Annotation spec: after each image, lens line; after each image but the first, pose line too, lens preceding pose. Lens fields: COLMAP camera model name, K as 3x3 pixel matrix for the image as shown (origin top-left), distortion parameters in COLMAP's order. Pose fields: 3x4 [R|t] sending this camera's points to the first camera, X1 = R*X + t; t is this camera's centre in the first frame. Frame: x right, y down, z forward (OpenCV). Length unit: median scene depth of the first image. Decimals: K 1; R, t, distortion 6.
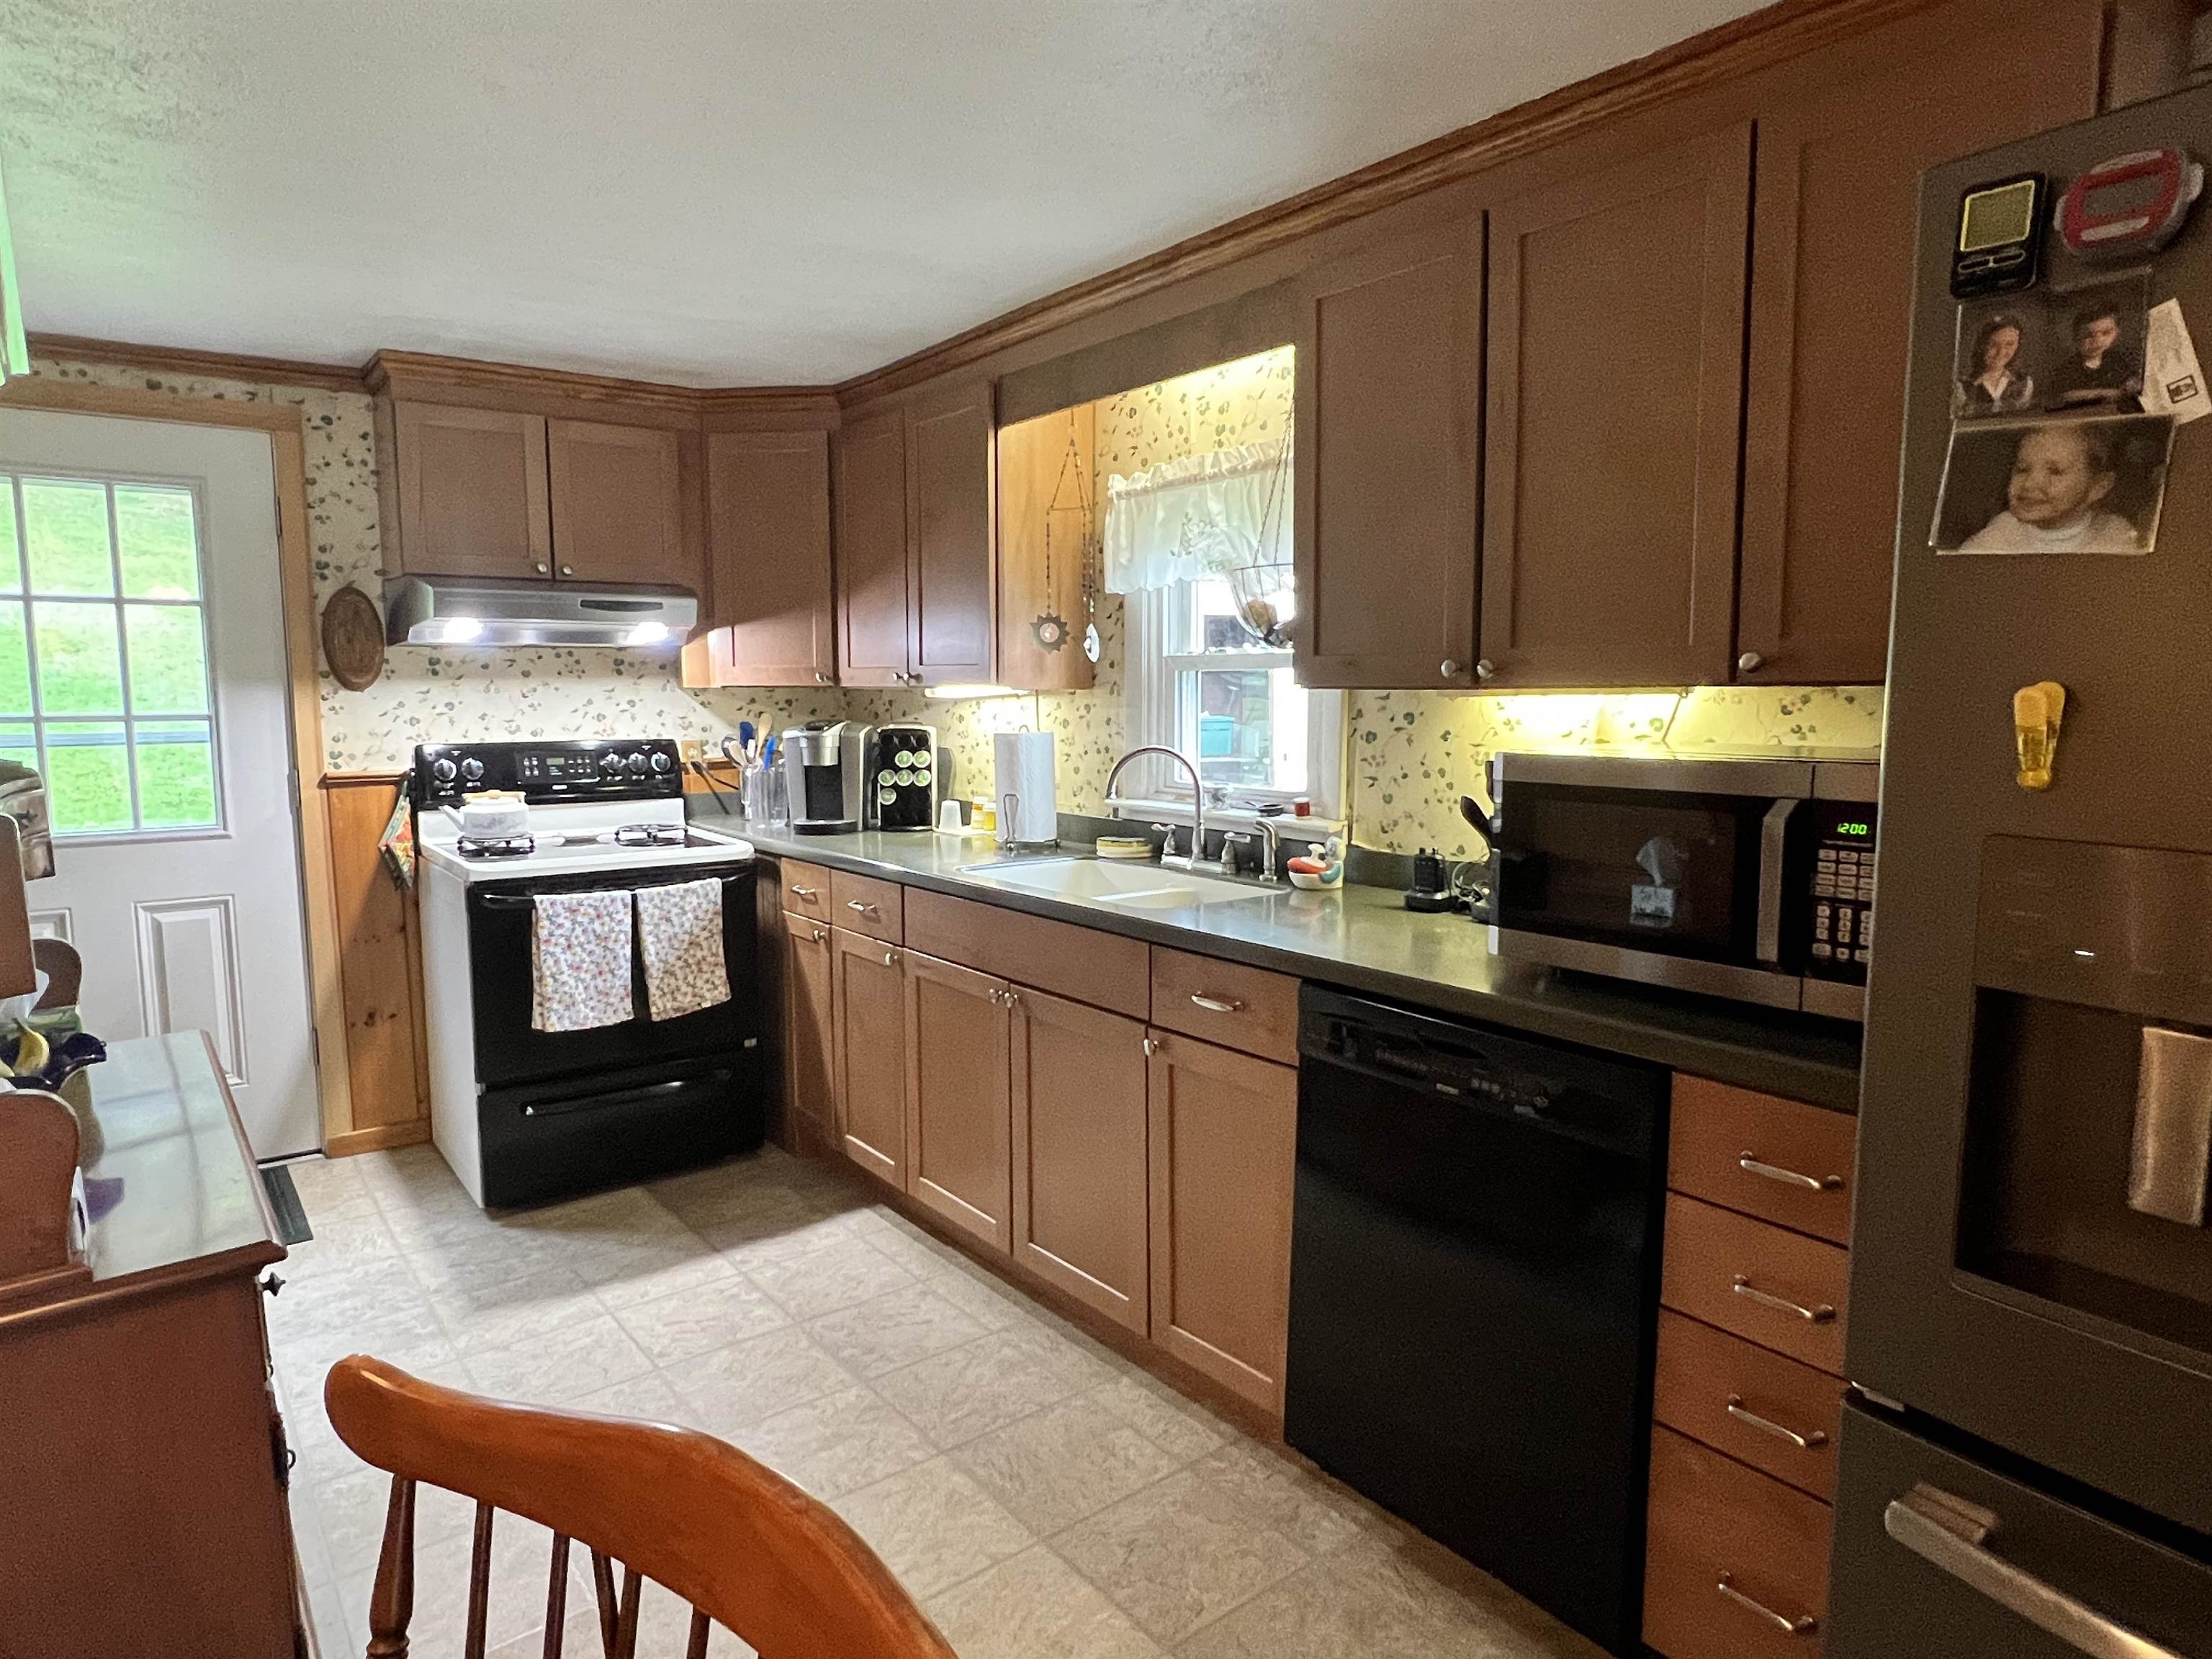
lens RADIAL K [[1299.8, 0, 1085.4], [0, 1299.8, 832.0], [0, 0, 1]] dist [-0.000469, -0.002266]
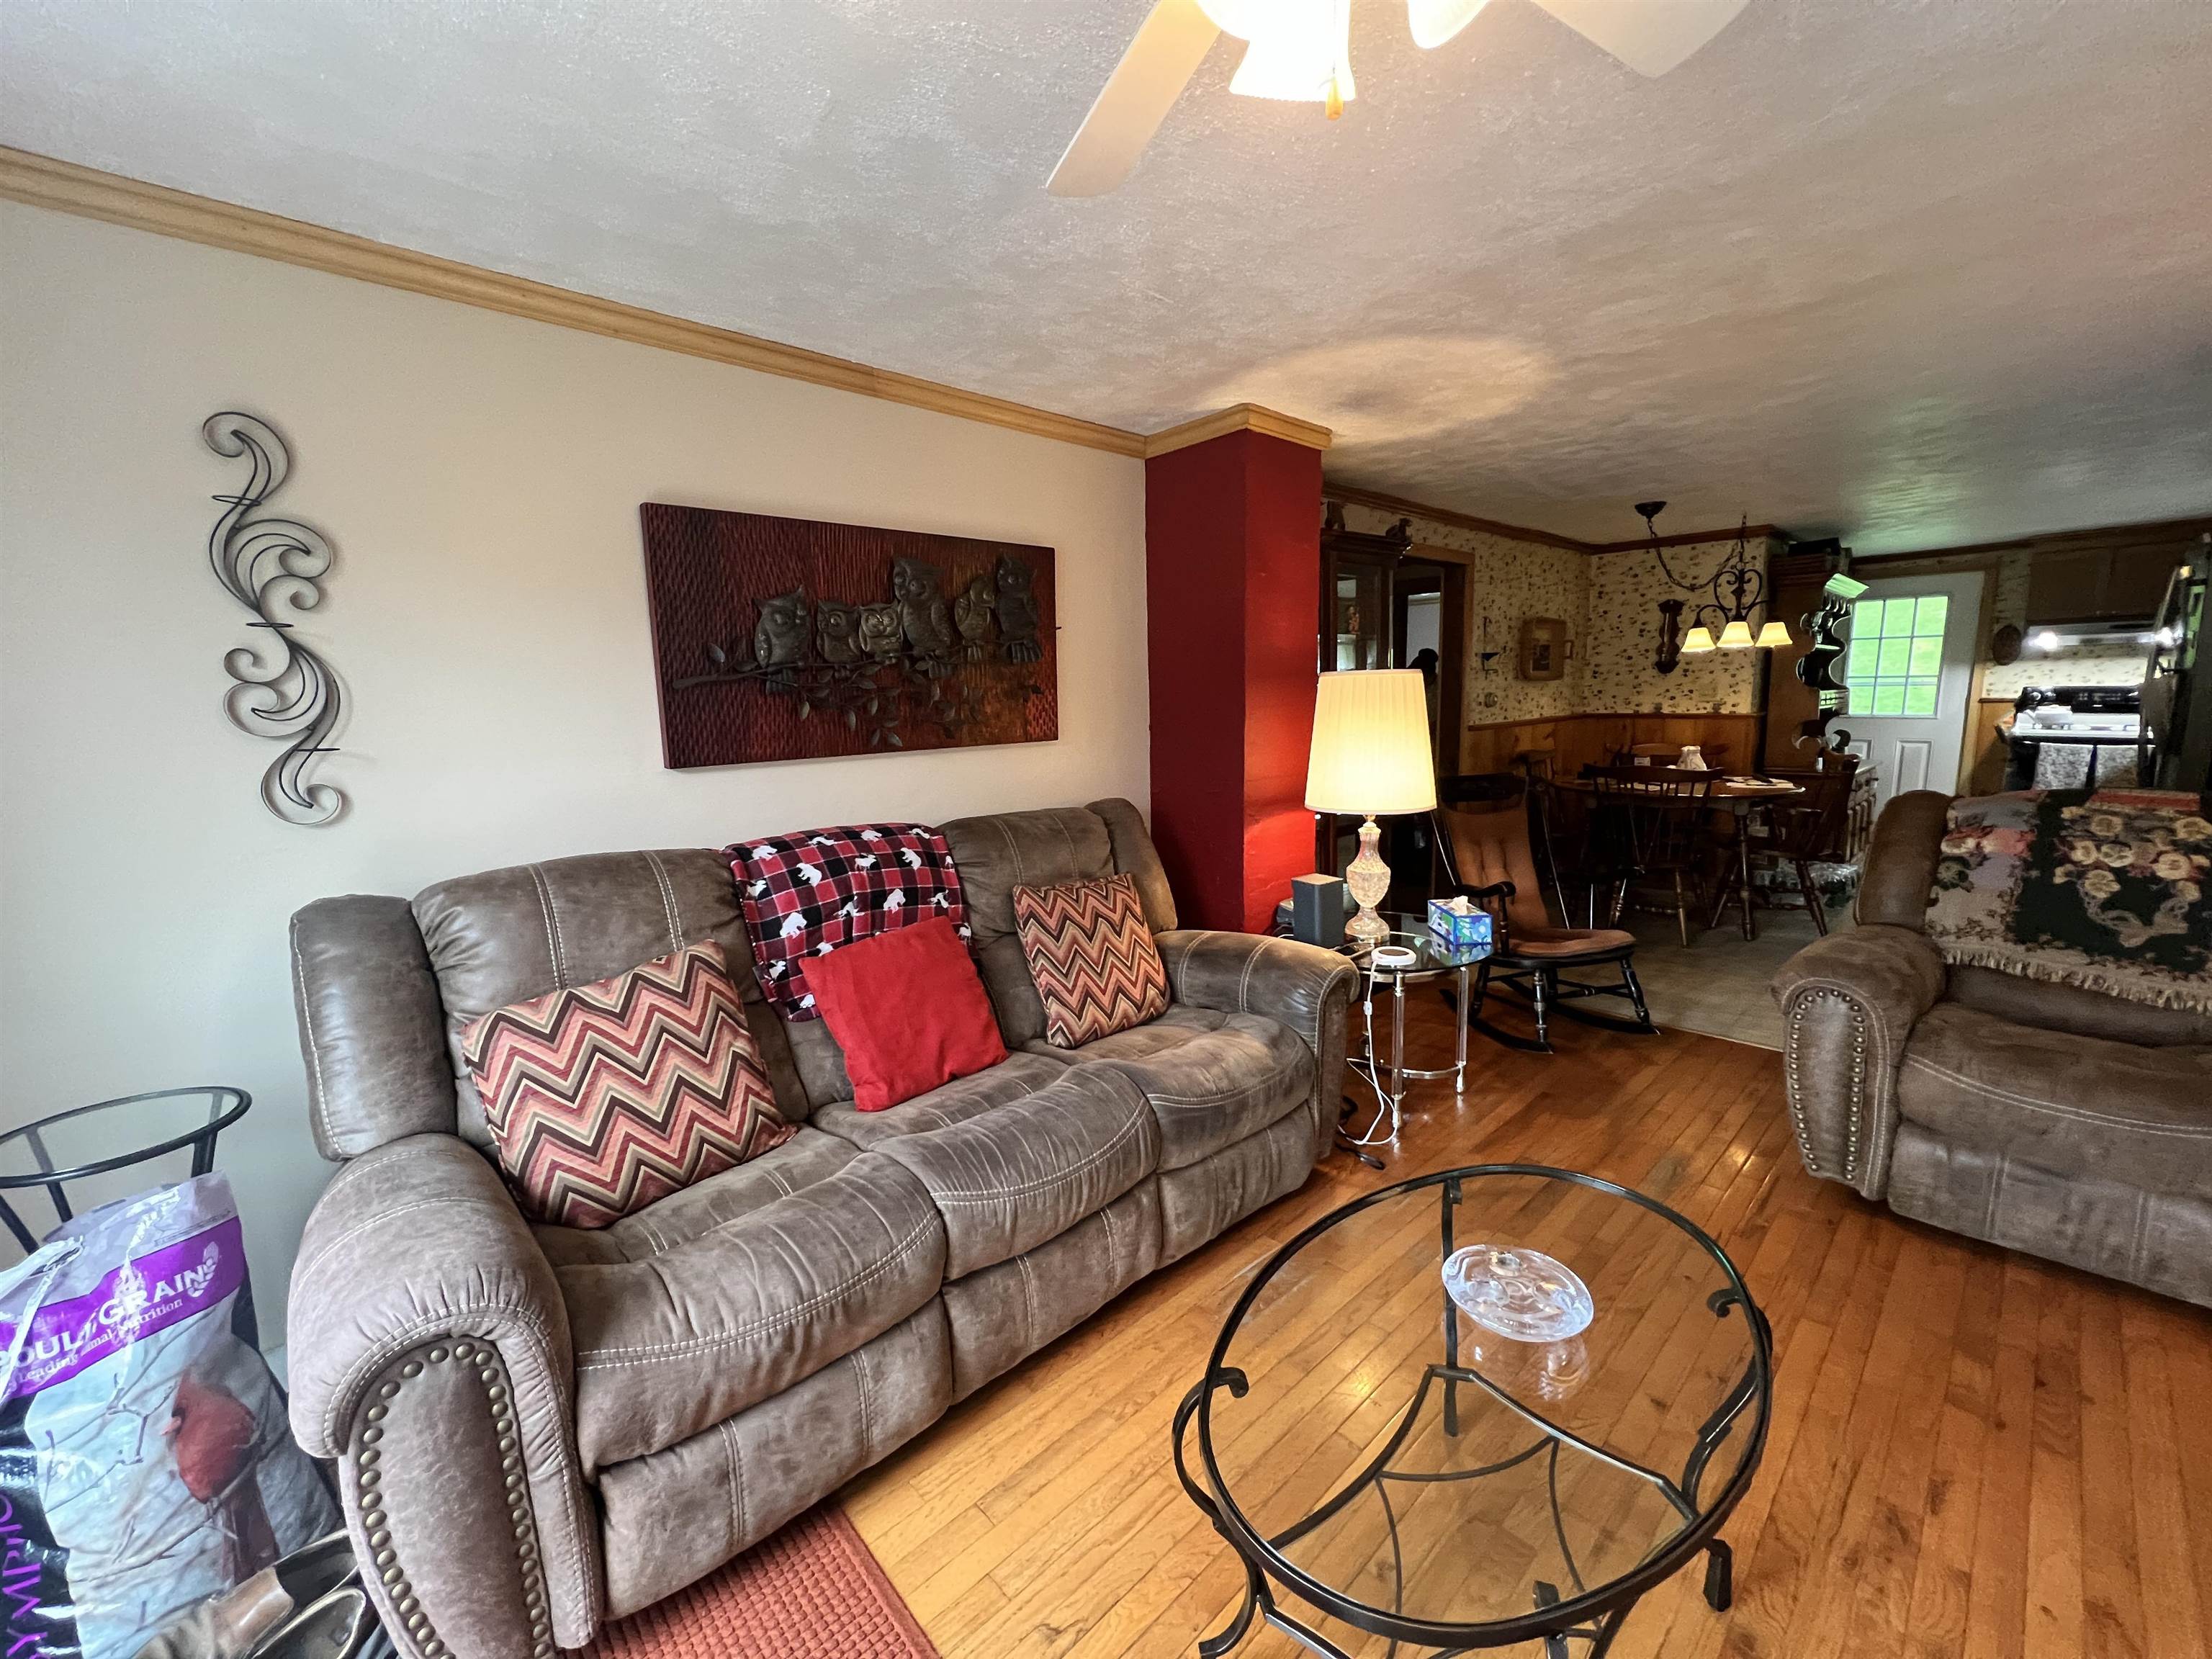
lens RADIAL K [[886.5, 0, 1103.0], [0, 886.5, 821.7], [0, 0, 1]] dist [-0.002122, 0.000732]
pose [[0.092971, 0.152962, -0.983849, 1.178455], [-0.091320, 0.985274, 0.144554, 0.119557], [0.991472, 0.076406, 0.105570, -1.054753]]
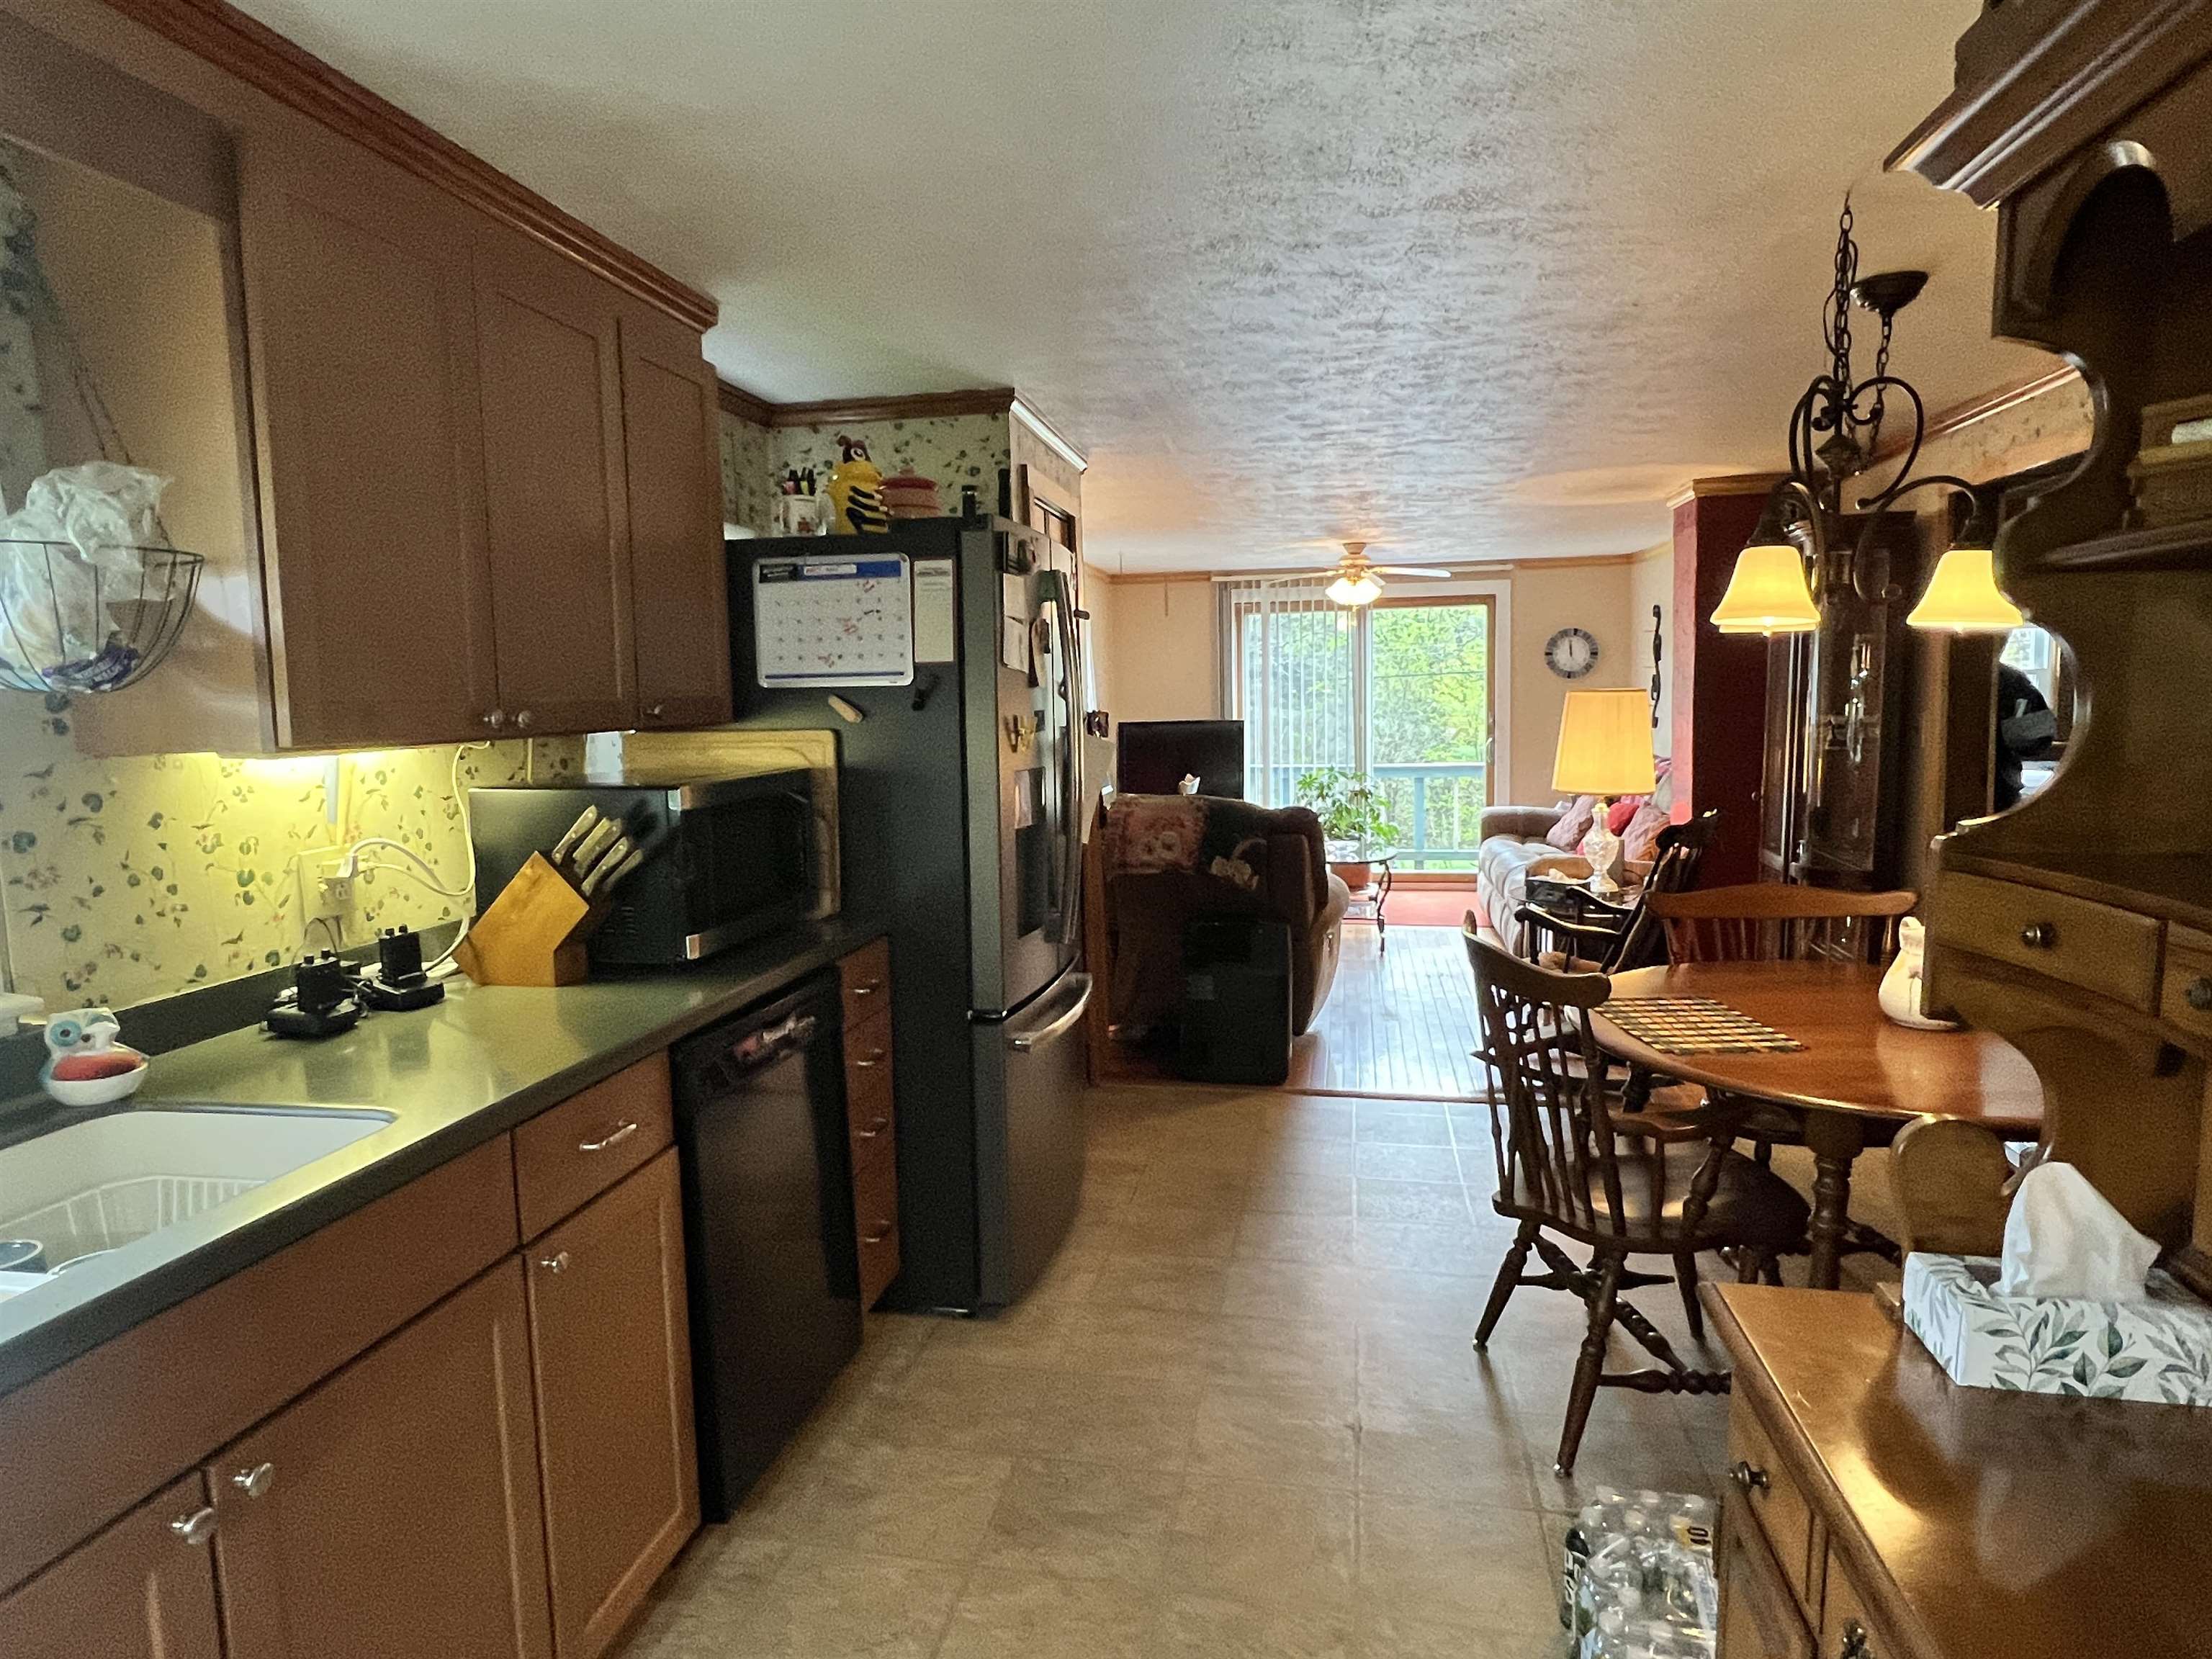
lens RADIAL K [[1299.8, 0, 1094.8], [0, 1299.8, 829.8], [0, 0, 1]] dist [-0.000469, -0.002266]
pose [[-0.663967, -0.053854, 0.745820, -0.455727], [0.113122, 0.978690, 0.171375, -0.103222], [-0.739156, 0.198156, -0.643726, 0.842093]]
